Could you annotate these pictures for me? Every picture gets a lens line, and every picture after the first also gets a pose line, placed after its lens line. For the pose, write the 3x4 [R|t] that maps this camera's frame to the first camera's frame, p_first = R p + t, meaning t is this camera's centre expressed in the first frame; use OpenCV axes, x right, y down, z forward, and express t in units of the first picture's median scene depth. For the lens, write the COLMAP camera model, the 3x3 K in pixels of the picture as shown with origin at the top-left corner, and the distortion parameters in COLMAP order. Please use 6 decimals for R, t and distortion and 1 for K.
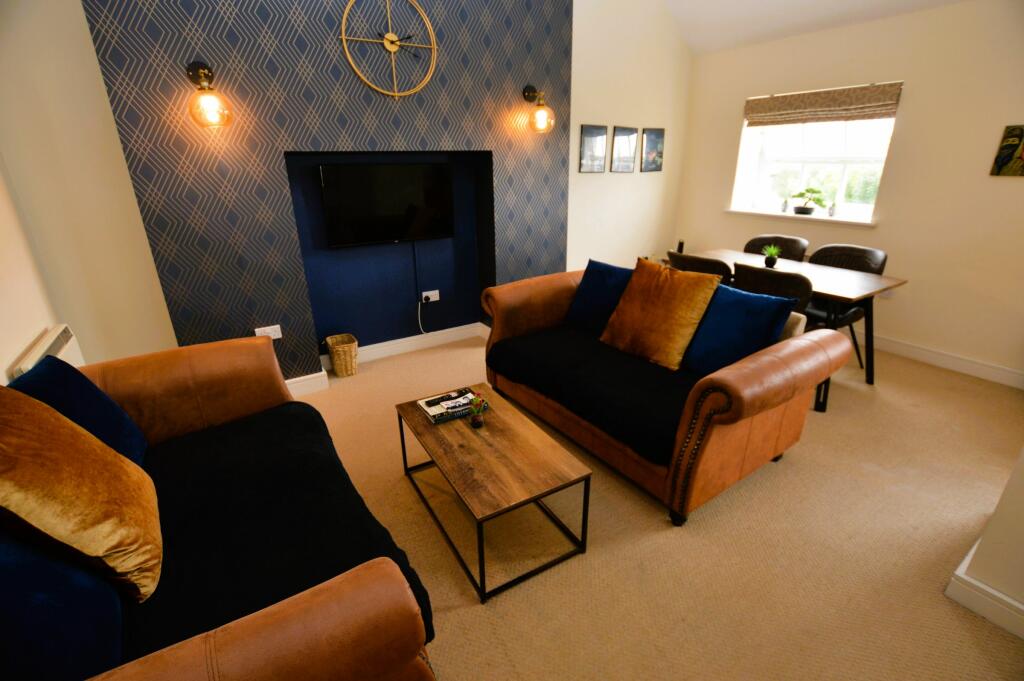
lens RADIAL K [[464.6, 0, 512.0], [0, 464.6, 340.5], [0, 0, 1]] dist [-0.031447, 0.000803]
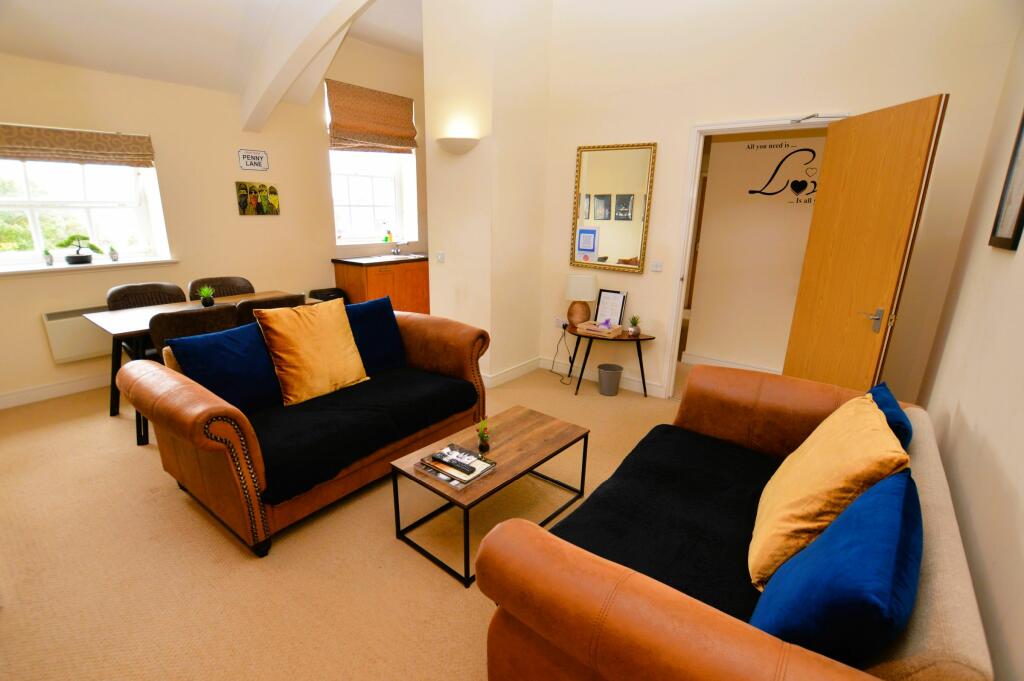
lens RADIAL K [[464.6, 0, 512.0], [0, 464.6, 340.5], [0, 0, 1]] dist [-0.031447, 0.000803]
pose [[-0.316249, -0.248571, 0.915532, -0.578154], [0.326012, 0.877813, 0.350944, -0.222221], [-0.890900, 0.409460, -0.196570, 0.604745]]
